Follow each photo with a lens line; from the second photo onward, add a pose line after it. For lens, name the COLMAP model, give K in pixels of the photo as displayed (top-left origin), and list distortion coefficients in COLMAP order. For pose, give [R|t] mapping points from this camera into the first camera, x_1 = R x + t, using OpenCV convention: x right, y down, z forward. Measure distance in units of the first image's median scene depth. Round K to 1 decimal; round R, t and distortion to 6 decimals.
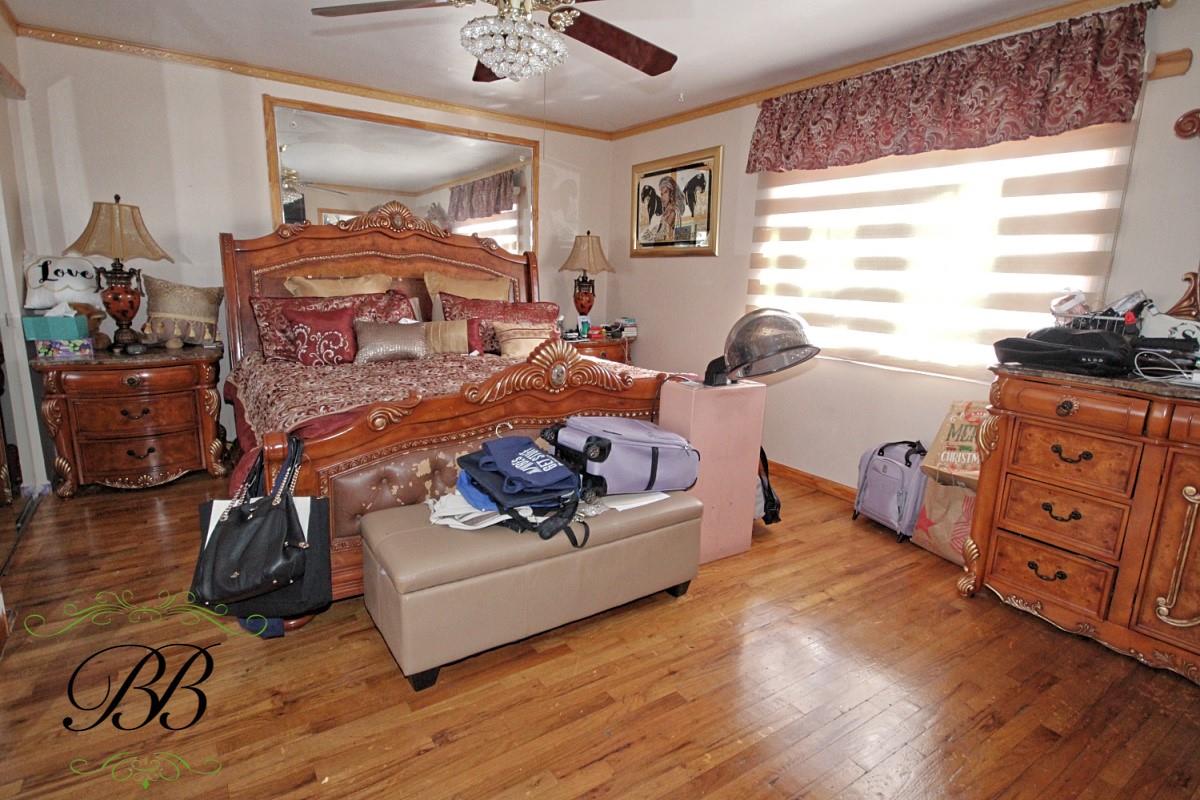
lens RADIAL K [[604.9, 0, 607.6], [0, 604.9, 401.1], [0, 0, 1]] dist [0.007287, -0.005047]
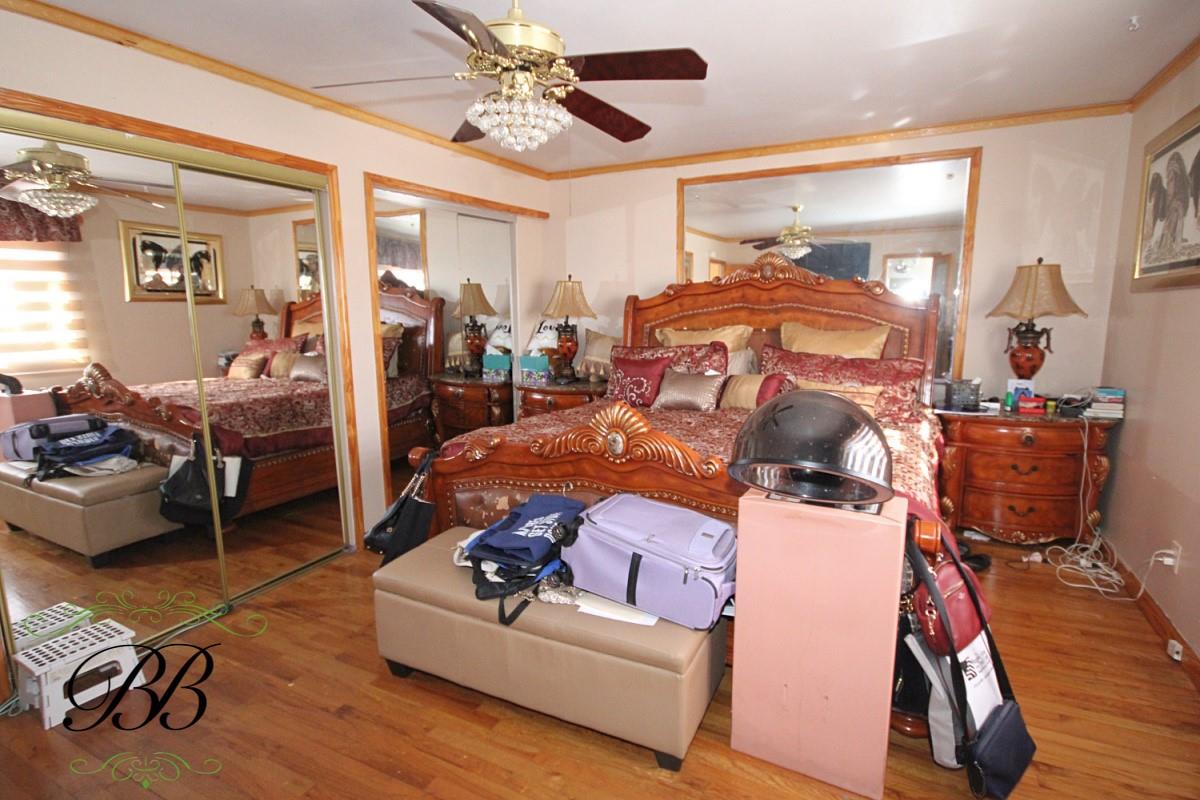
lens RADIAL K [[604.9, 0, 609.7], [0, 604.9, 396.2], [0, 0, 1]] dist [0.007287, -0.005047]
pose [[0.490046, 0.095602, -0.866438, 0.436523], [-0.157465, 0.987324, 0.019880, -0.081549], [0.857356, 0.126691, 0.498889, 0.334743]]
